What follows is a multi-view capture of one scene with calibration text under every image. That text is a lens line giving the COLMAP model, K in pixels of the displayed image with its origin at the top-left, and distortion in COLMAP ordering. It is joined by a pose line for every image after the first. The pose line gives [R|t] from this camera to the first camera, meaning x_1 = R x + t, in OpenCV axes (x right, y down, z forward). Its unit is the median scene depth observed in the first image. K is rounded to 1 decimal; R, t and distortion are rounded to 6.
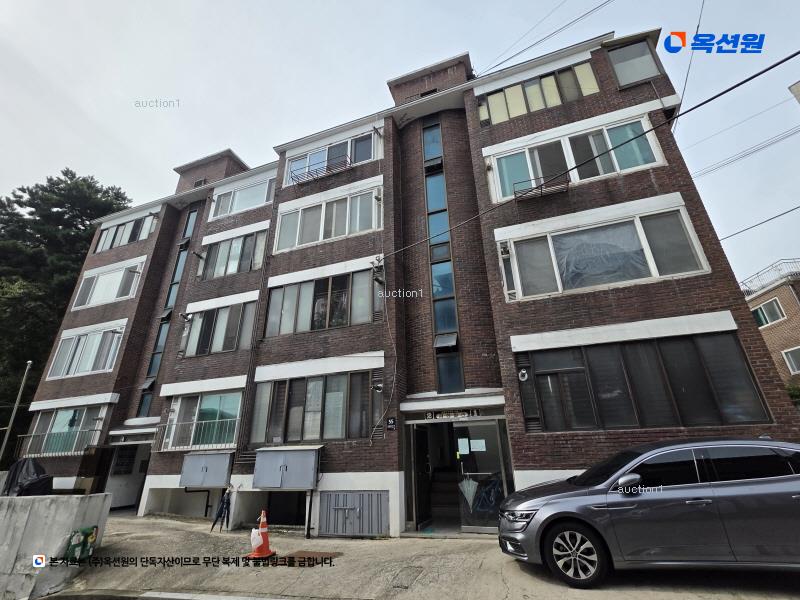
lens RADIAL K [[358.8, 0, 399.9], [0, 358.8, 308.2], [0, 0, 1]] dist [-0.001183, 0.000058]
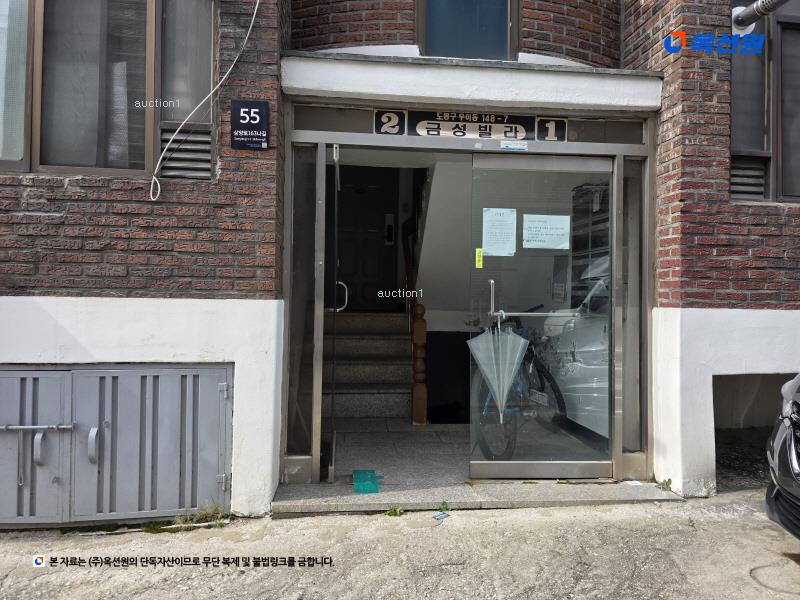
lens RADIAL K [[542.7, 0, 398.7], [0, 542.7, 296.0], [0, 0, 1]] dist [0.027522, -0.002448]
pose [[0.887045, 0.042997, 0.459676, -0.107095], [-0.212413, 0.922024, 0.323653, 0.302252], [-0.409916, -0.384736, 0.827011, 0.629051]]
